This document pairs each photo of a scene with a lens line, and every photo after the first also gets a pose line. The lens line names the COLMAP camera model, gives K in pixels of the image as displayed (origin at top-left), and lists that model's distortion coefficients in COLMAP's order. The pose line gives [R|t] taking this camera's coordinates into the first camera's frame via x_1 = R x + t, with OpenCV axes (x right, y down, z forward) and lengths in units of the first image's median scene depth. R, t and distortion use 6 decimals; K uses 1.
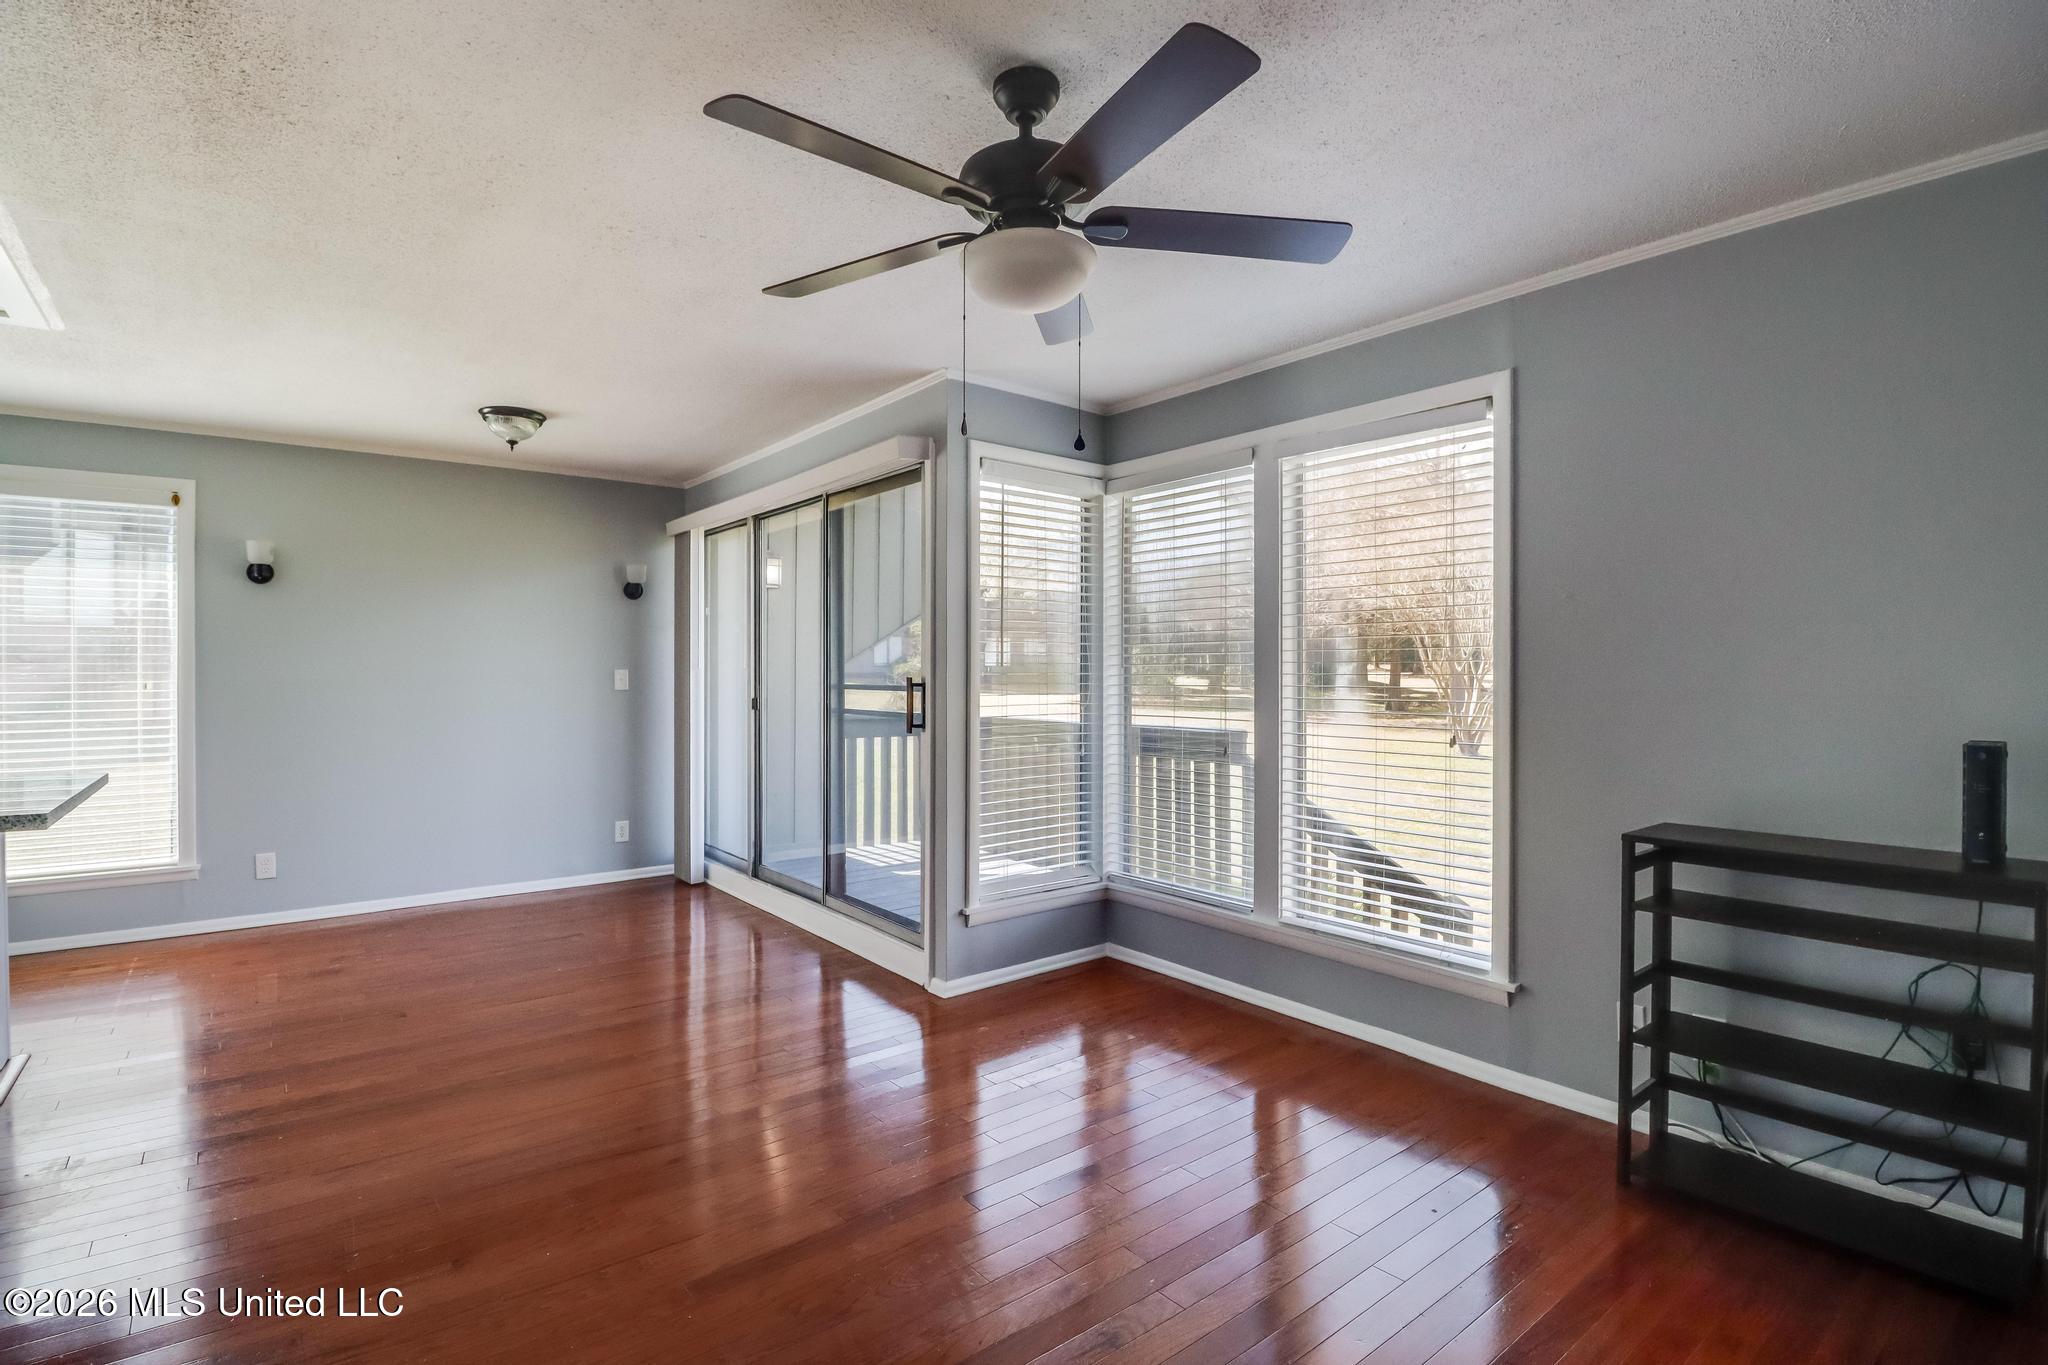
lens RADIAL K [[972.9, 0, 1024.8], [0, 972.9, 680.0], [0, 0, 1]] dist [-0.002991, -0.010727]
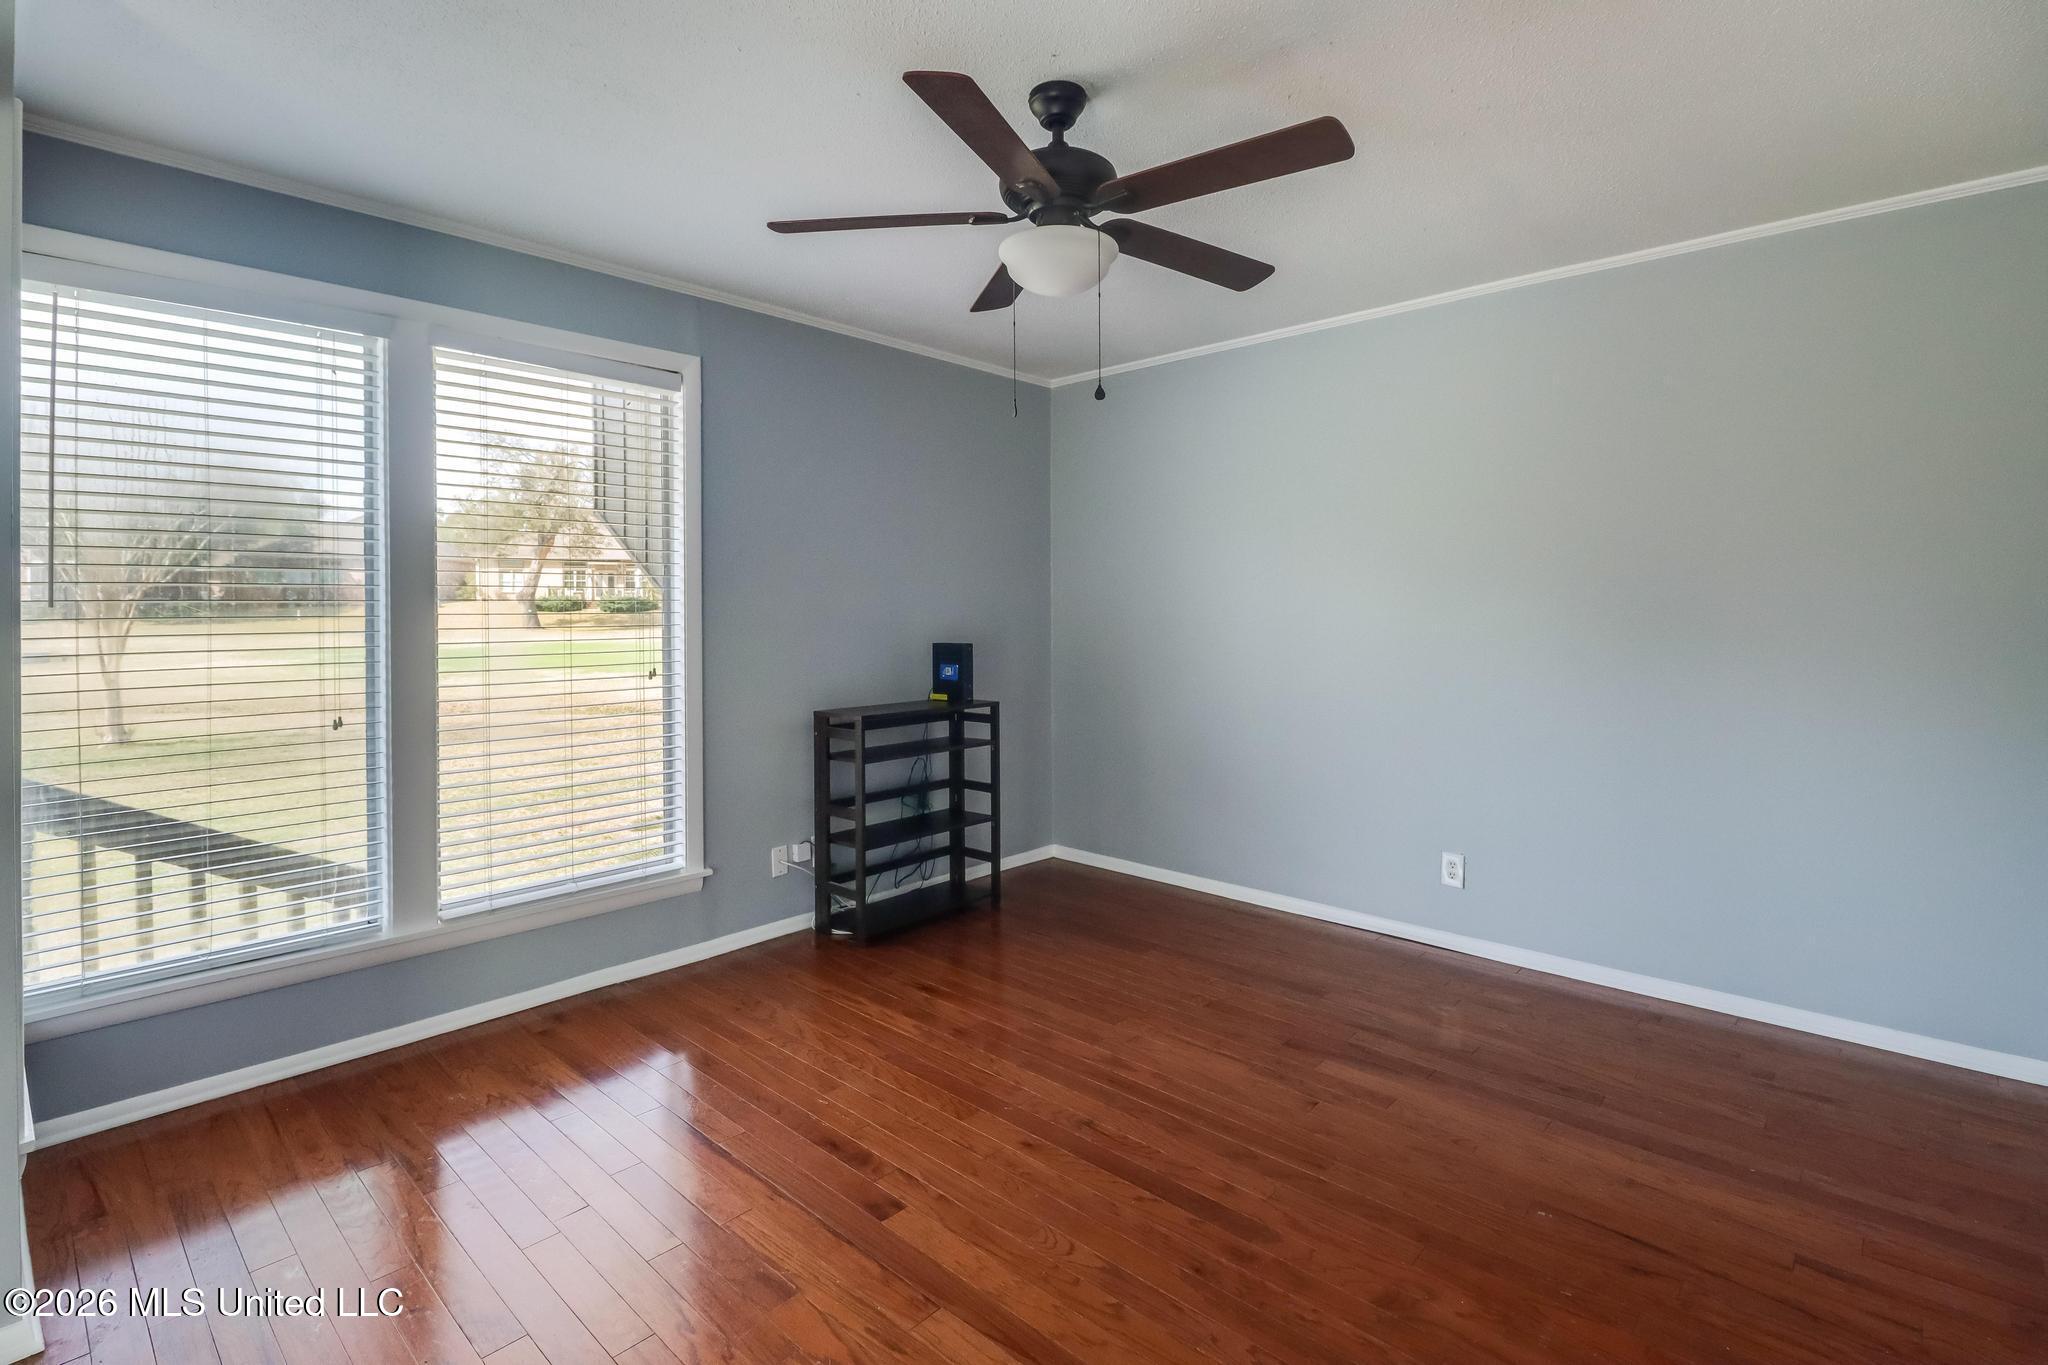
lens RADIAL K [[972.9, 0, 1006.2], [0, 972.9, 583.1], [0, 0, 1]] dist [-0.002991, -0.010727]
pose [[-0.140069, 0.022434, 0.989888, -0.657923], [0.011227, 0.999715, -0.021068, -0.009006], [-0.990078, 0.008162, -0.140281, 0.704939]]
